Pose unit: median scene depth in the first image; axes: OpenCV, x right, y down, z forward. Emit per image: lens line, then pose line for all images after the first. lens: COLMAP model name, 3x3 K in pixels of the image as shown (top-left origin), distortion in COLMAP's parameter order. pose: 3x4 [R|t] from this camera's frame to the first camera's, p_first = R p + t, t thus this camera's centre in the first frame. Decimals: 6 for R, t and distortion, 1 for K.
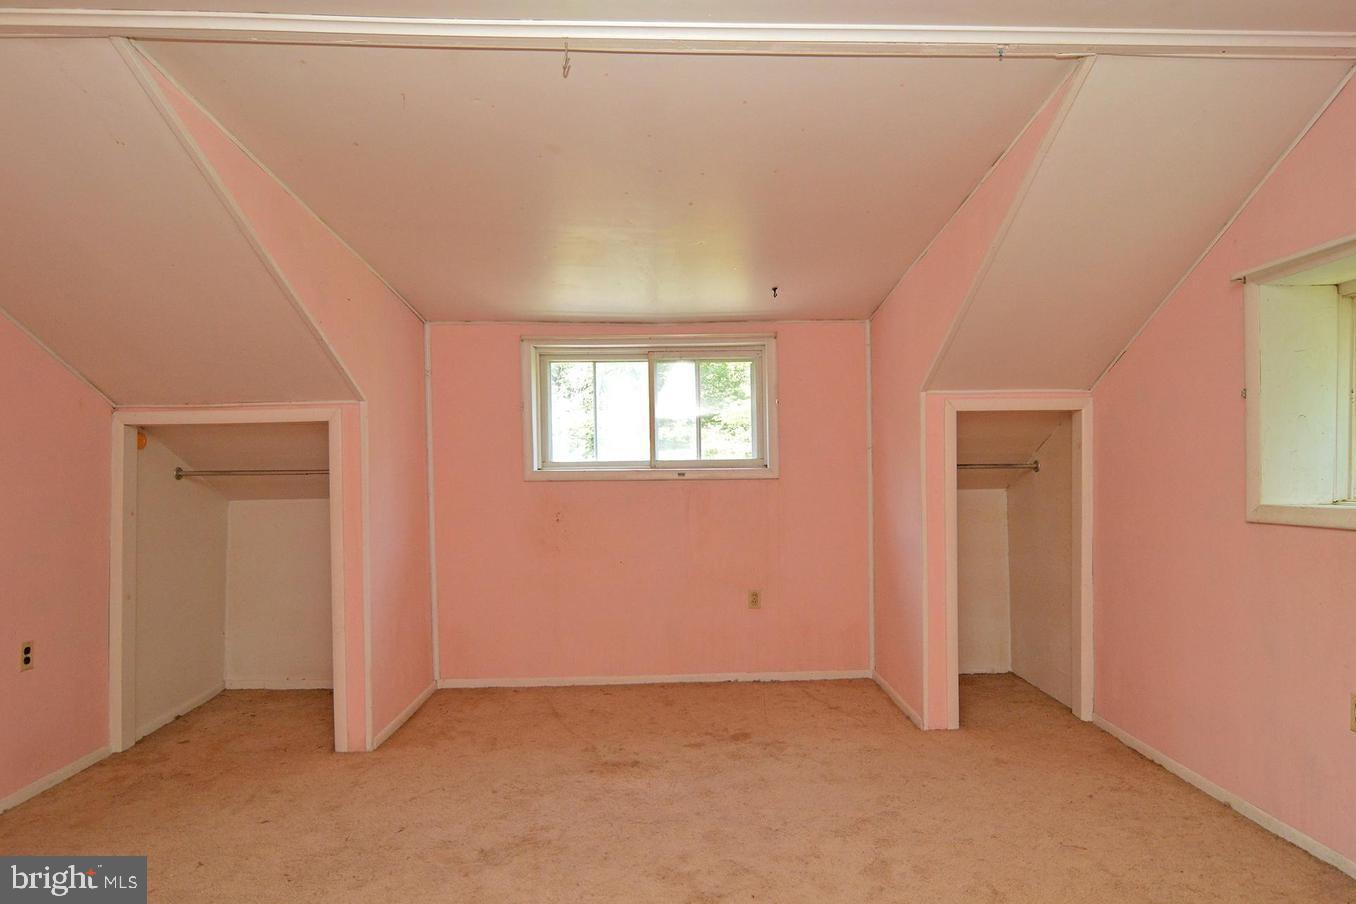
lens RADIAL K [[811.7, 0, 759.3], [0, 811.7, 475.2], [0, 0, 1]] dist [-0.004162, -0.002496]
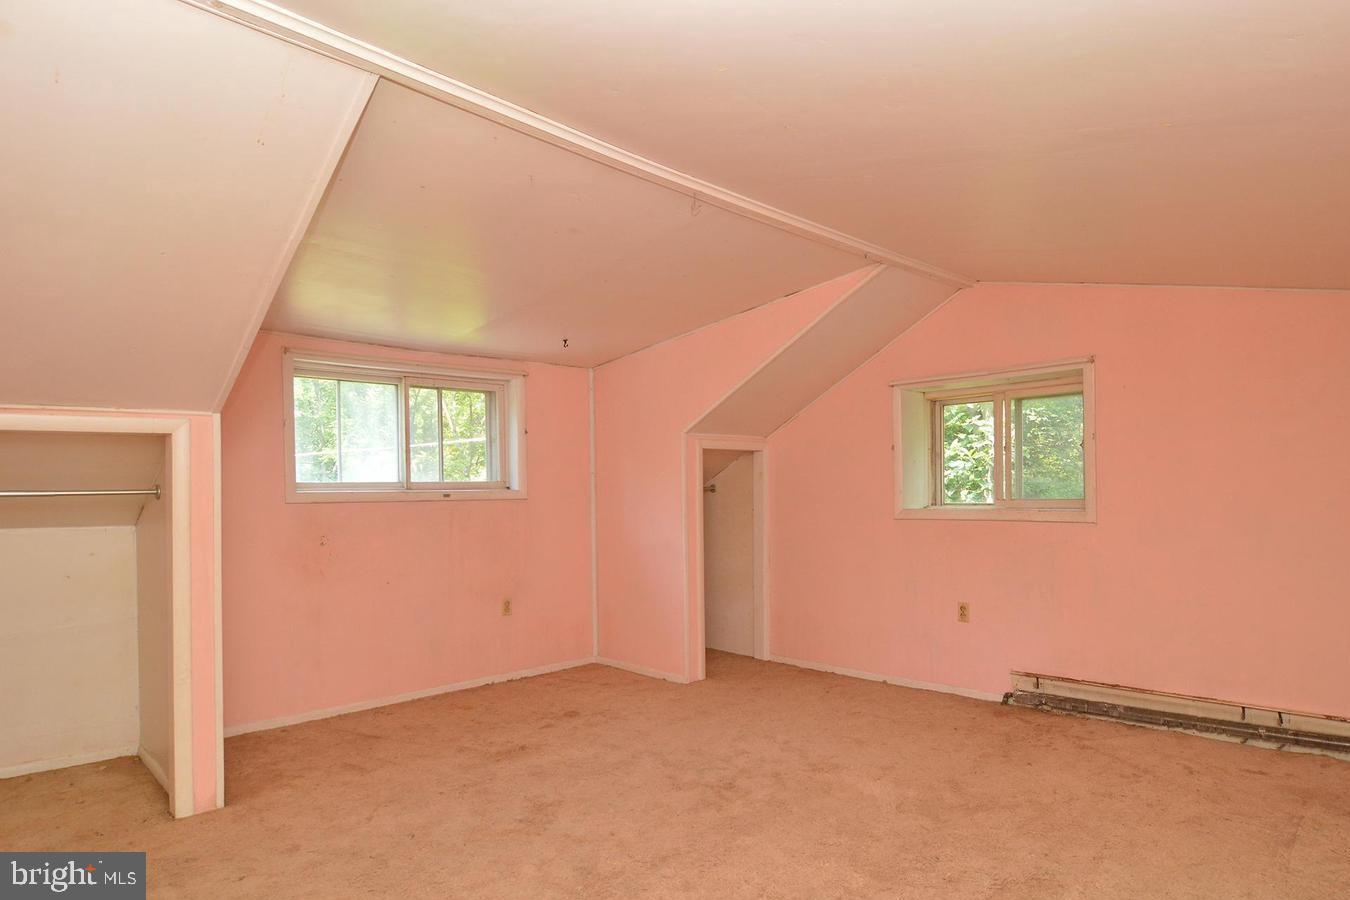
lens RADIAL K [[808.1, 0, 756.0], [0, 808.1, 473.1], [0, 0, 1]] dist [-0.004162, -0.002496]
pose [[0.711862, 0.015539, 0.702147, -0.552442], [0.007720, 0.999522, -0.029946, 0.004412], [-0.702277, 0.026738, 0.711402, -0.037735]]
